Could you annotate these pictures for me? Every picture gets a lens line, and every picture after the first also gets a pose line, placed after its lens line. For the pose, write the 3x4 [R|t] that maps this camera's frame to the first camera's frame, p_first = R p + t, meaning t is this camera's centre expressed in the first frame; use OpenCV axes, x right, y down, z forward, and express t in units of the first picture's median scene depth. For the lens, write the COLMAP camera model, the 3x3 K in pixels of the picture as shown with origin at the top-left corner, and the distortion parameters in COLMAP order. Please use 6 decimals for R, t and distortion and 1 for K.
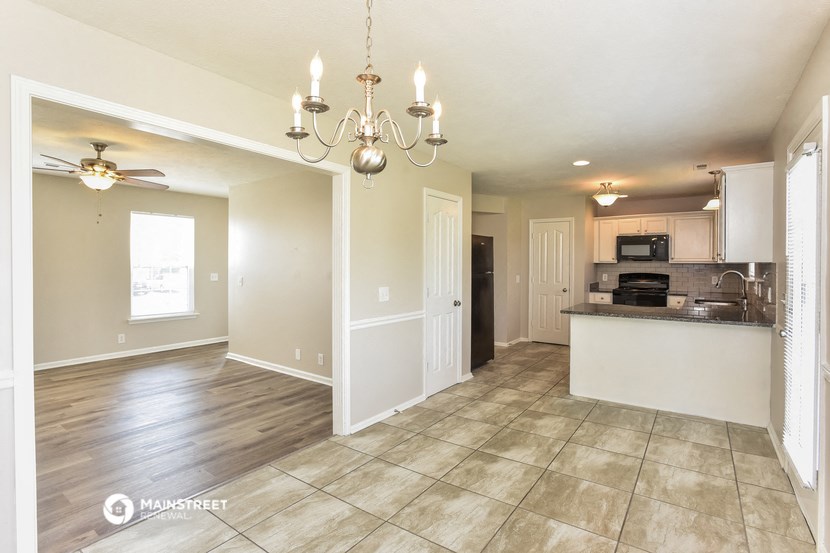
lens RADIAL K [[387.5, 0, 429.9], [0, 387.5, 271.3], [0, 0, 1]] dist [-0.029950, 0.000192]
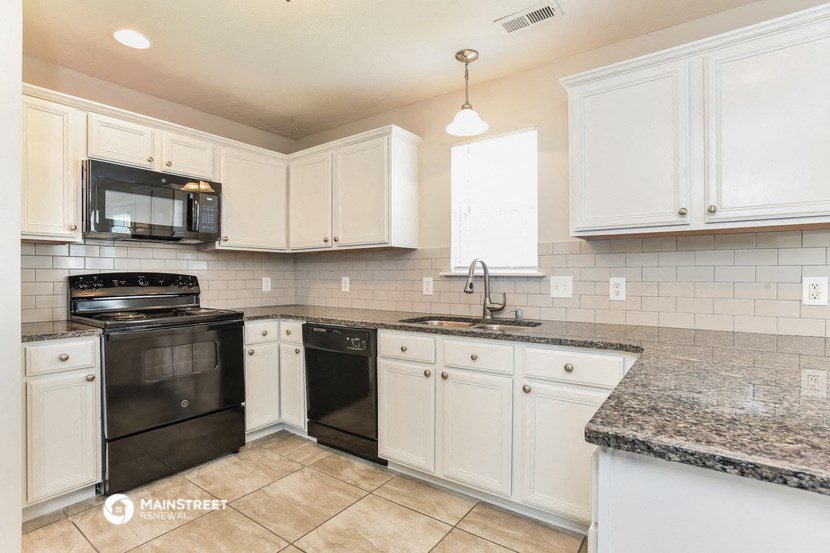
lens RADIAL K [[413.9, 0, 419.1], [0, 413.9, 281.8], [0, 0, 1]] dist [-0.036863, 0.000049]
pose [[0.035148, -0.017679, 0.999226, 0.153721], [0.018918, 0.999676, 0.017022, 0.013044], [-0.999203, 0.018305, 0.035471, 0.736039]]
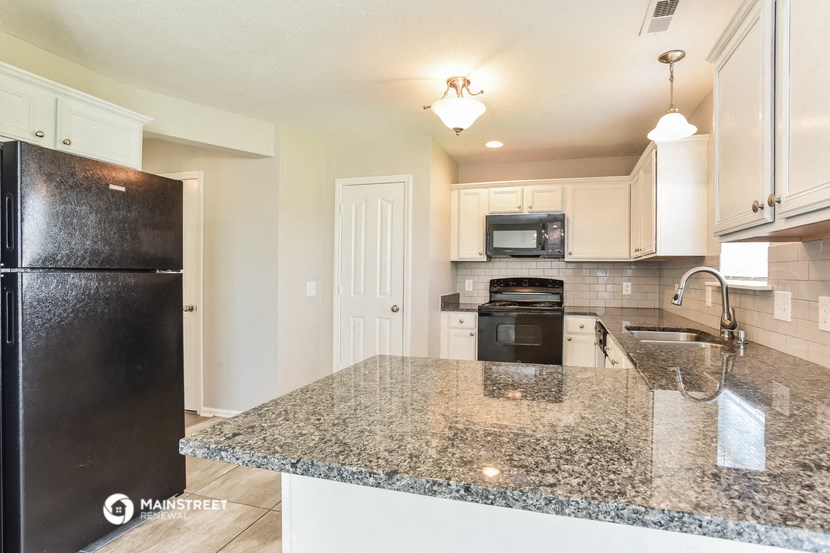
lens RADIAL K [[413.9, 0, 419.1], [0, 413.9, 281.8], [0, 0, 1]] dist [-0.036863, 0.000049]
pose [[0.964241, -0.002362, 0.265016, 0.224173], [0.001389, 0.999992, 0.003857, 0.008755], [-0.265023, -0.003351, 0.964236, 0.426294]]
